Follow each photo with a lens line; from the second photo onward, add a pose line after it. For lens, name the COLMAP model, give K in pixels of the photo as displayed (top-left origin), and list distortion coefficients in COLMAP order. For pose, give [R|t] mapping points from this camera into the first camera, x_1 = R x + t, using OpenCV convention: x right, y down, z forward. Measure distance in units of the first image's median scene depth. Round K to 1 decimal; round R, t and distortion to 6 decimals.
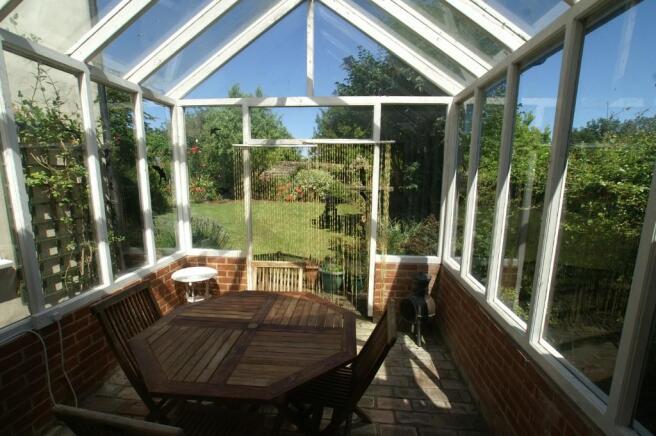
lens RADIAL K [[312.1, 0, 326.3], [0, 312.1, 228.7], [0, 0, 1]] dist [-0.074119, 0.033456]
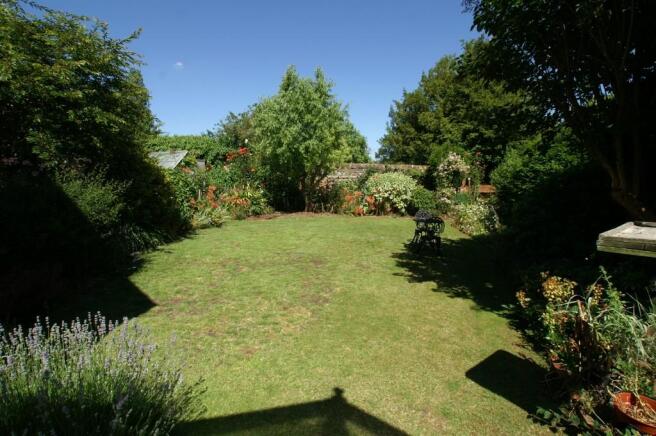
lens RADIAL K [[312.1, 0, 326.3], [0, 312.1, 228.7], [0, 0, 1]] dist [-0.074119, 0.033456]
pose [[0.978070, 0.013278, -0.207853, -0.032863], [-0.015618, 0.999832, -0.009619, -0.043583], [0.207690, 0.012655, 0.978113, 0.226565]]
